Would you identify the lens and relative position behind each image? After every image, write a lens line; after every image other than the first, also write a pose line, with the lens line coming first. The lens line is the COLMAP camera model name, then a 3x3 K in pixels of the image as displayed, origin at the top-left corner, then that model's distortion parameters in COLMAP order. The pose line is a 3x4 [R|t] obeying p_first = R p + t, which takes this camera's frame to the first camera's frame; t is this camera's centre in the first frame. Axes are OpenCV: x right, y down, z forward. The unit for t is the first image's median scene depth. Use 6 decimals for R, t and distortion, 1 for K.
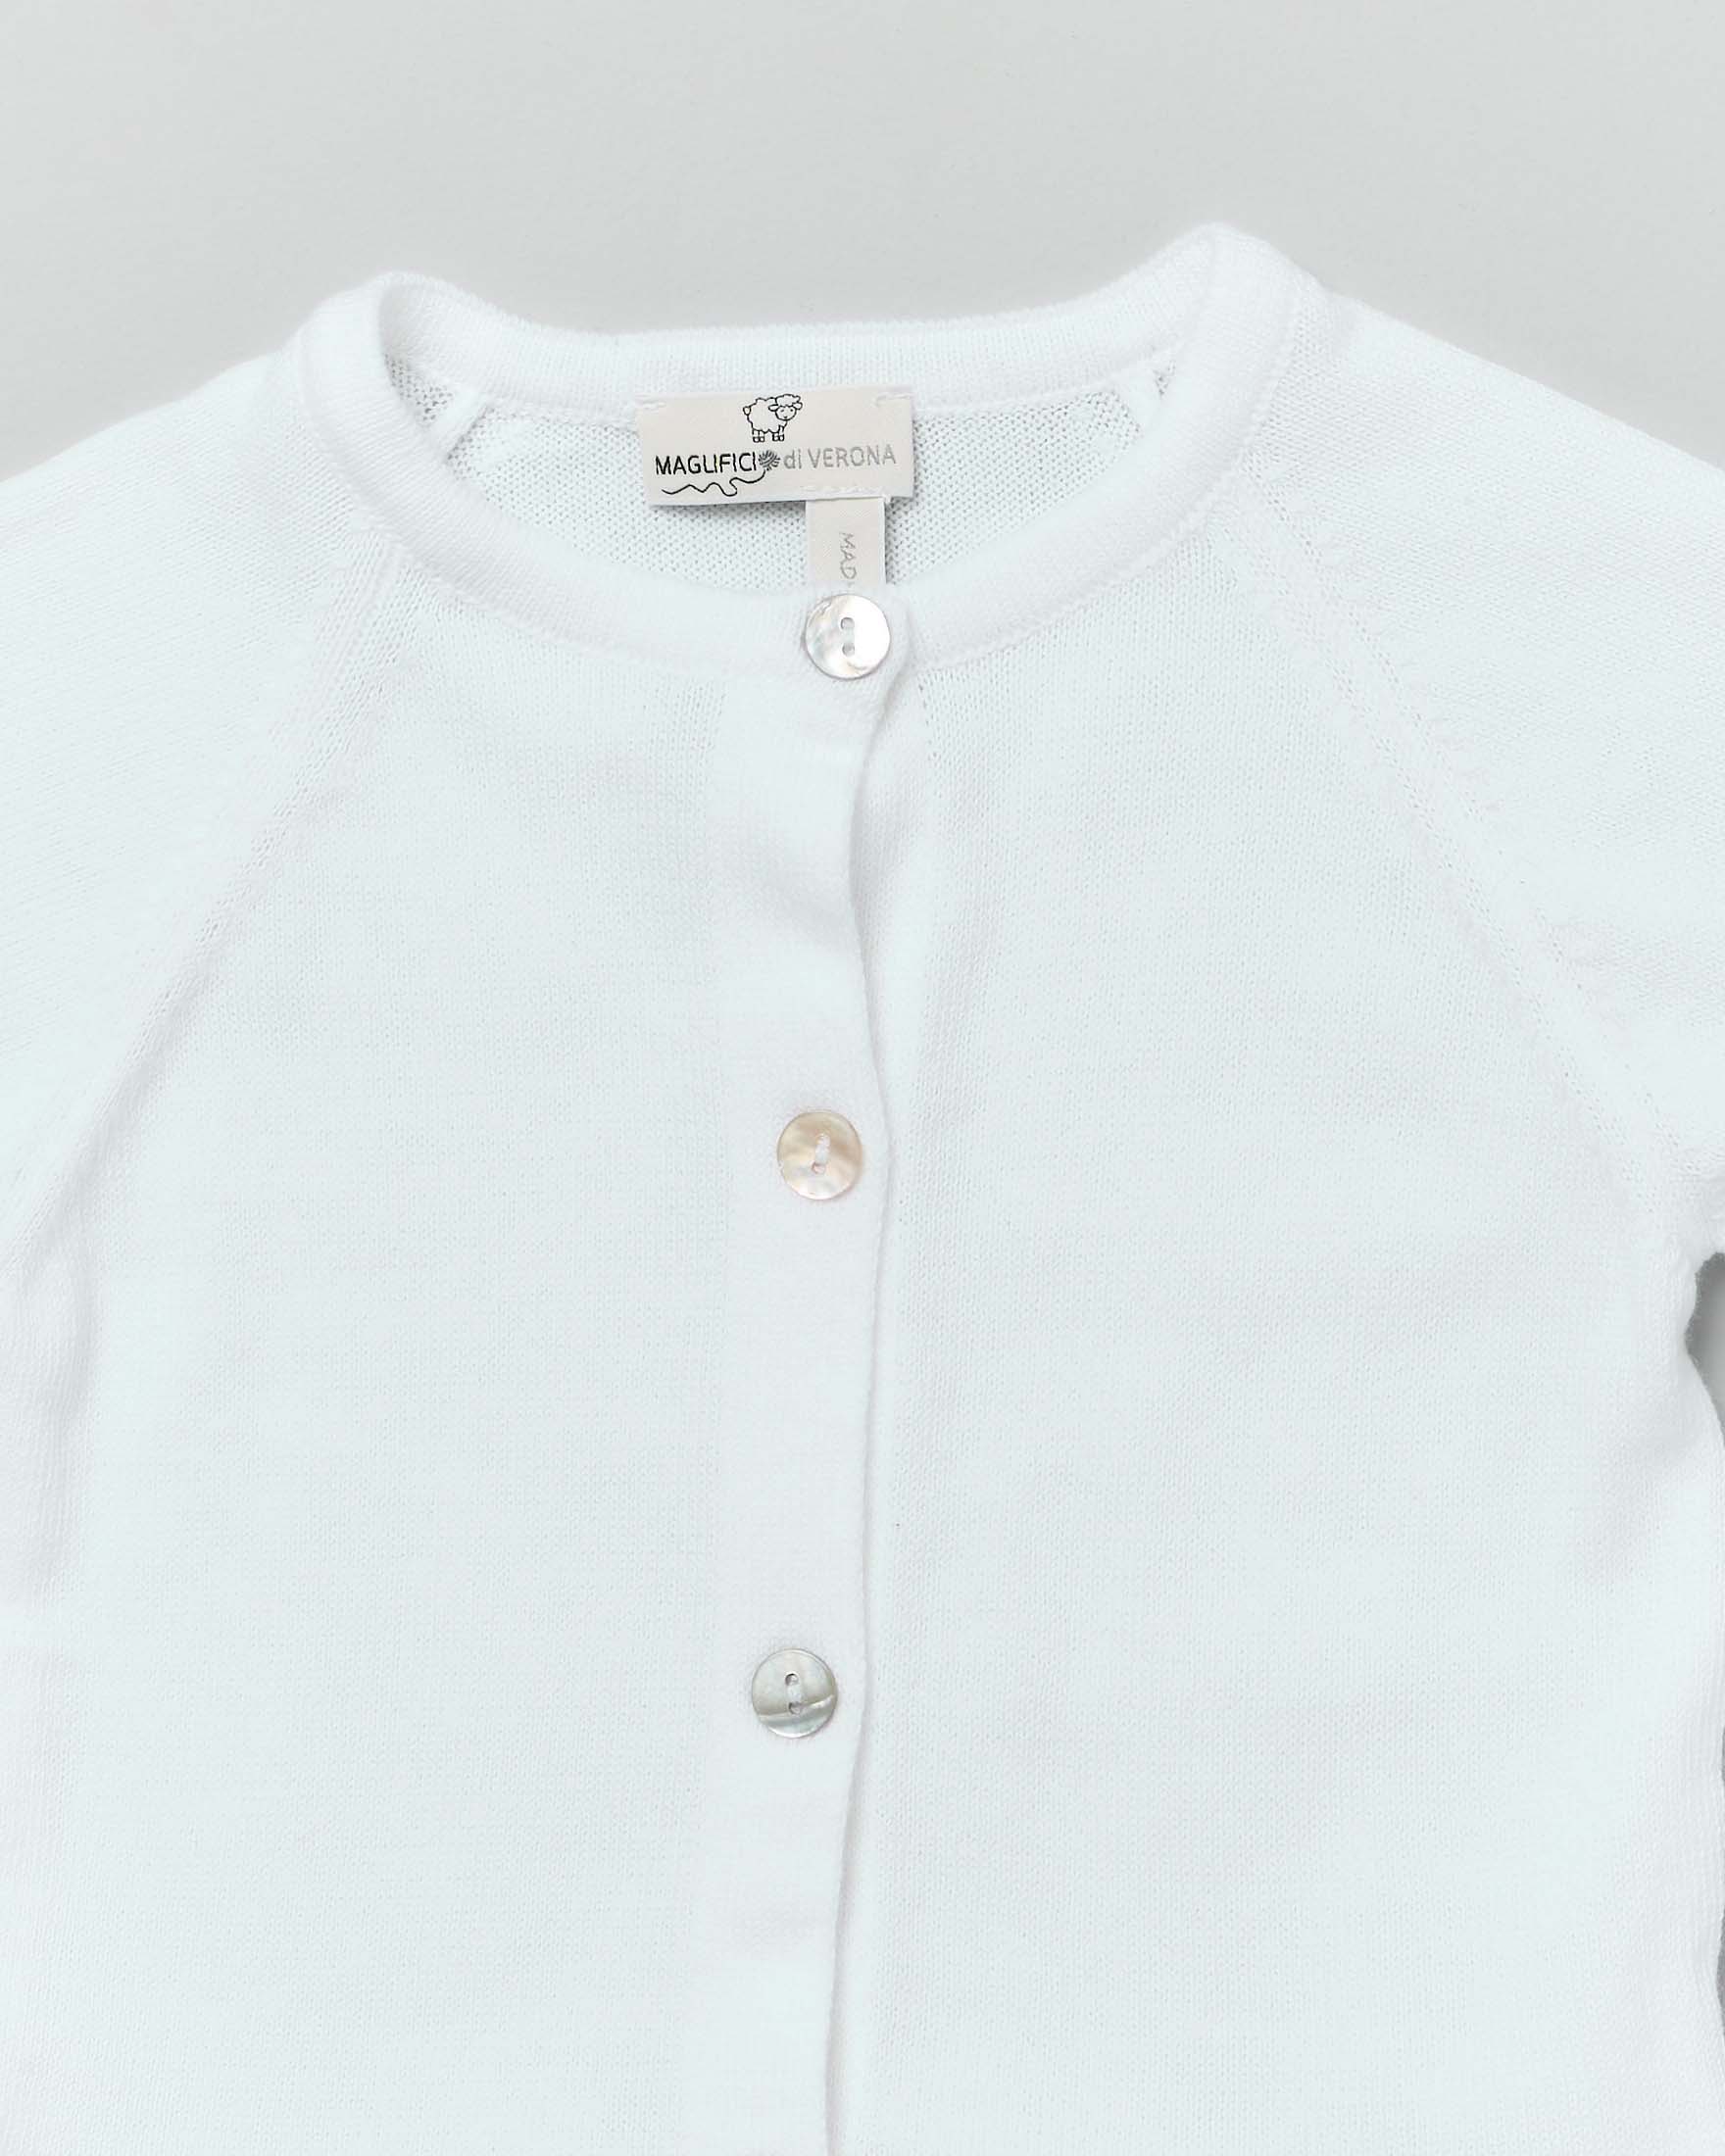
lens RADIAL K [[3918.3, 0, 862.6], [0, 3918.3, 1076.6], [0, 0, 1]] dist [0.018324, 0.000000]
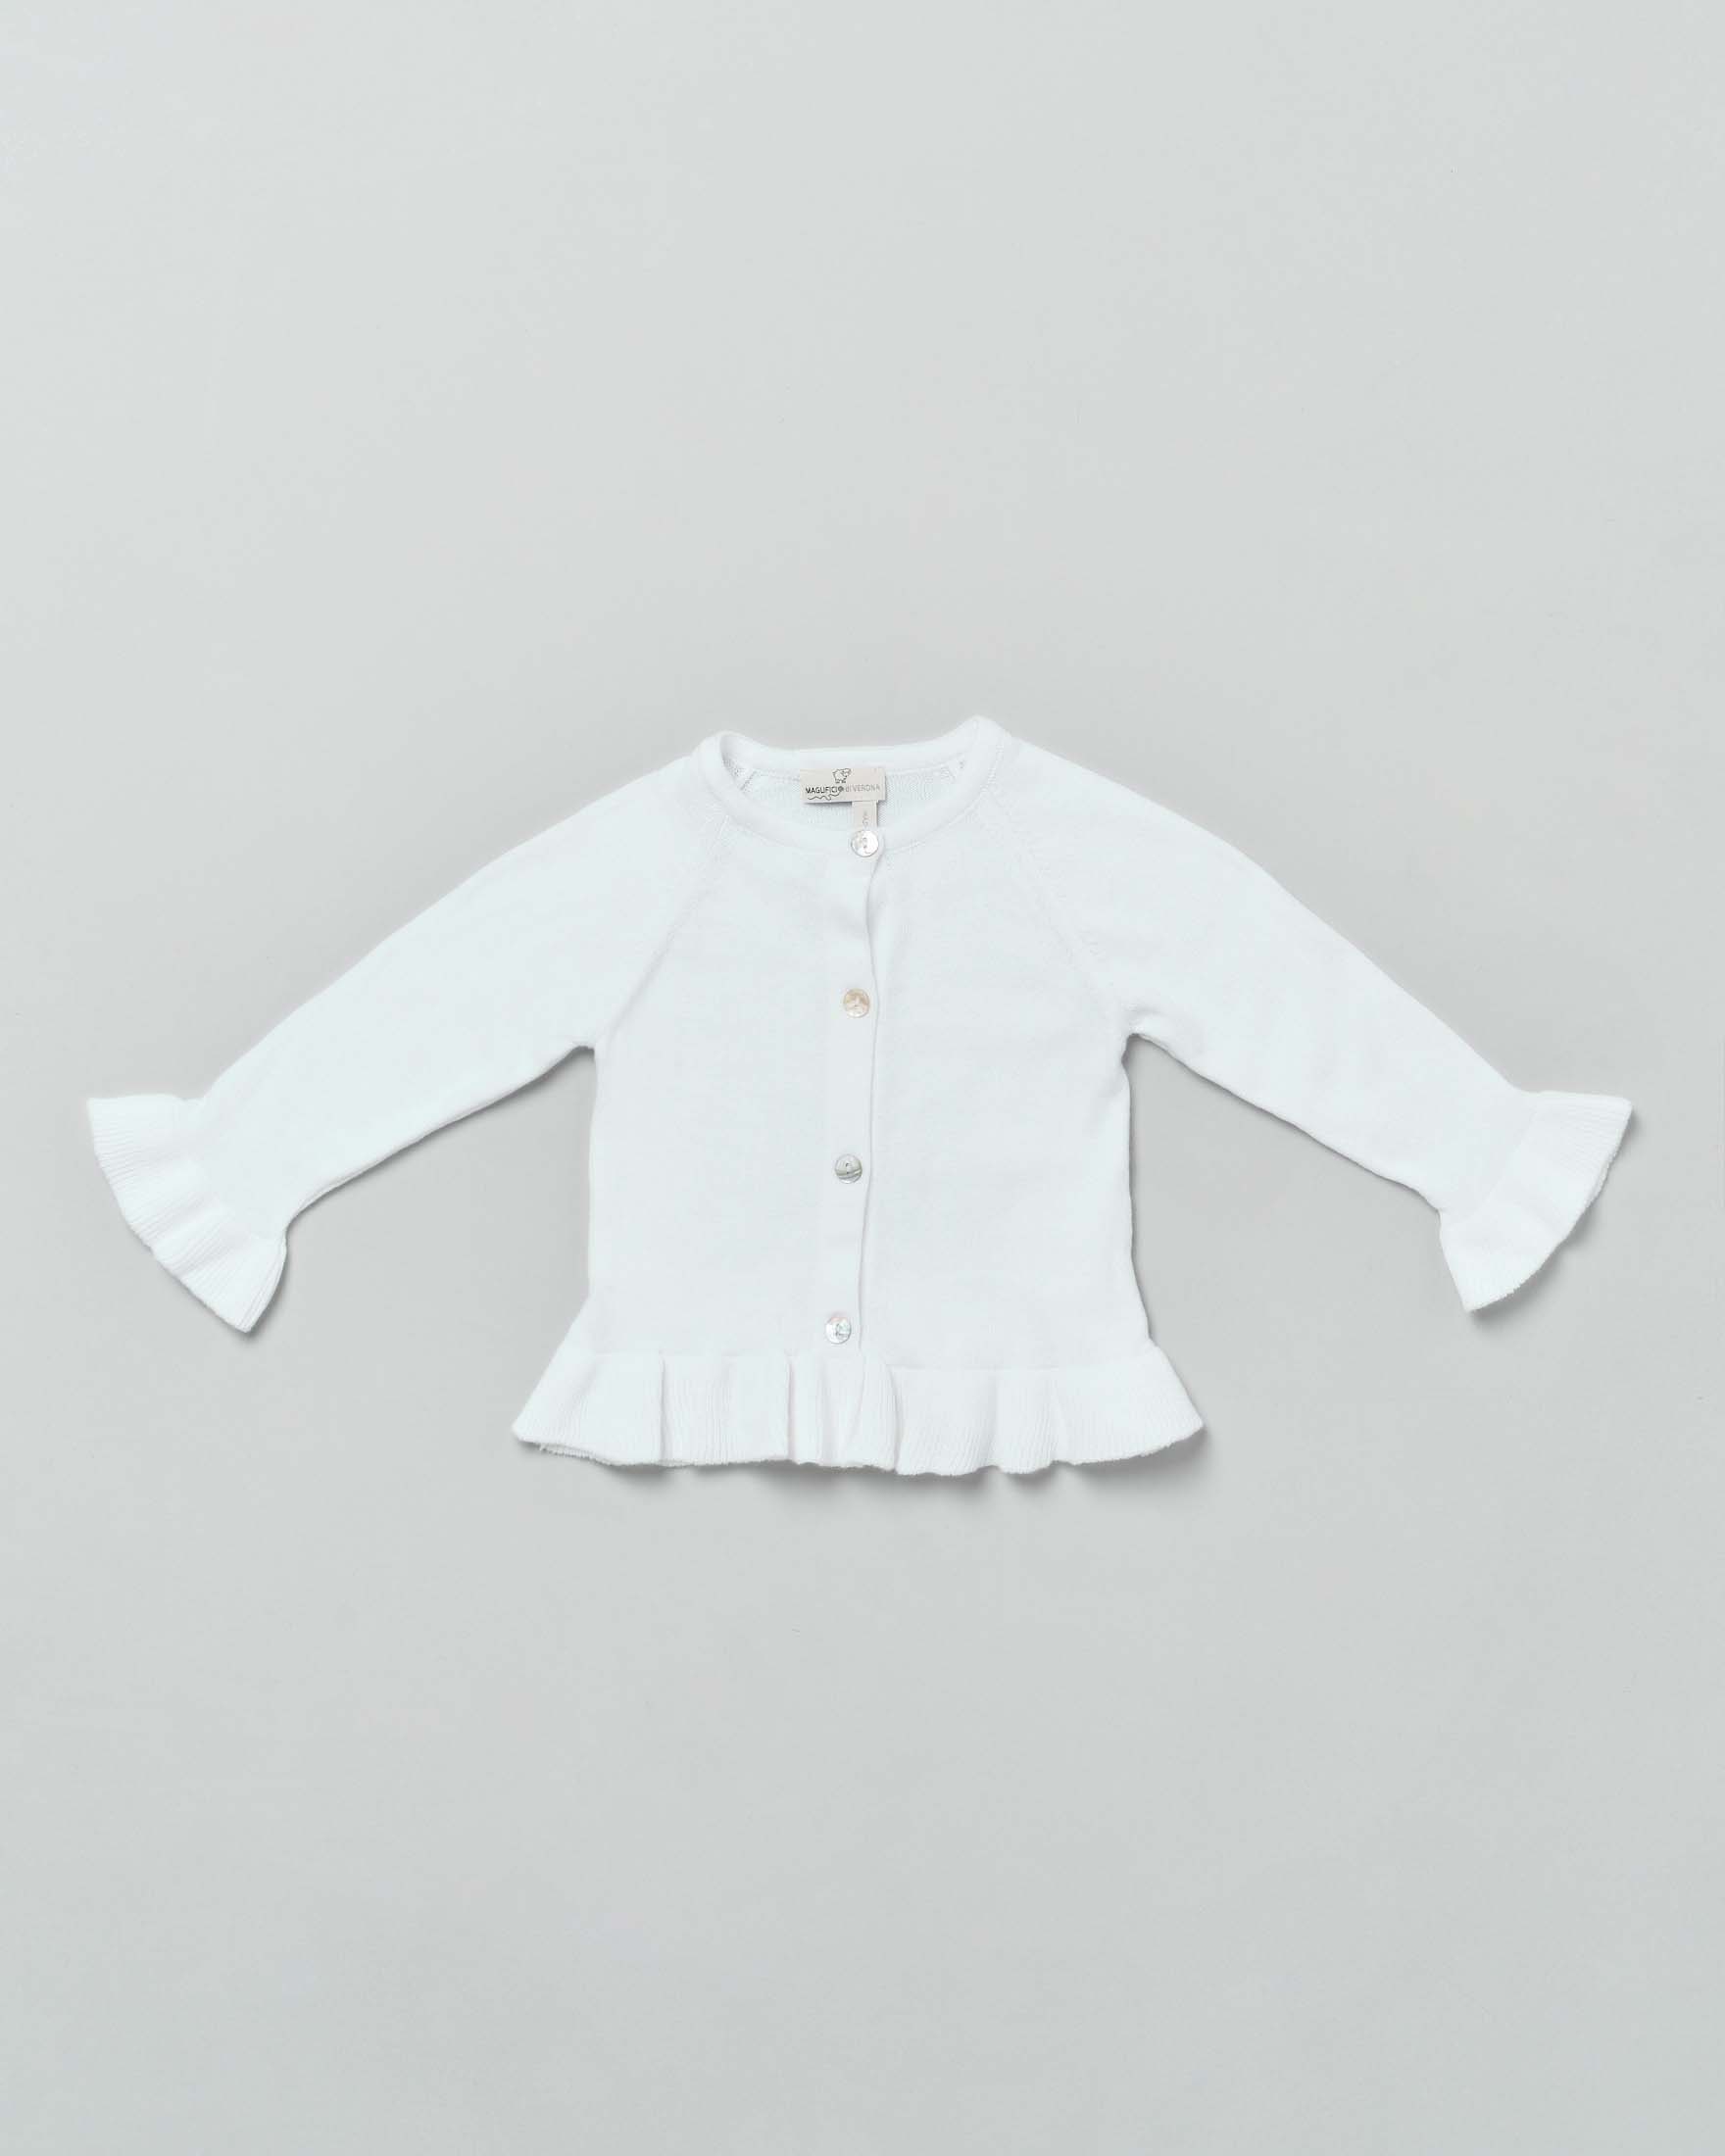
lens RADIAL K [[3918.3, 0, 862.1], [0, 3918.3, 1078.8], [0, 0, 1]] dist [0.018324, 0.000000]
pose [[0.999904, 0.000135, 0.013868, -0.051074], [0.000398, 0.999261, -0.038437, 0.206983], [-0.013863, 0.038438, 0.999165, -2.230542]]
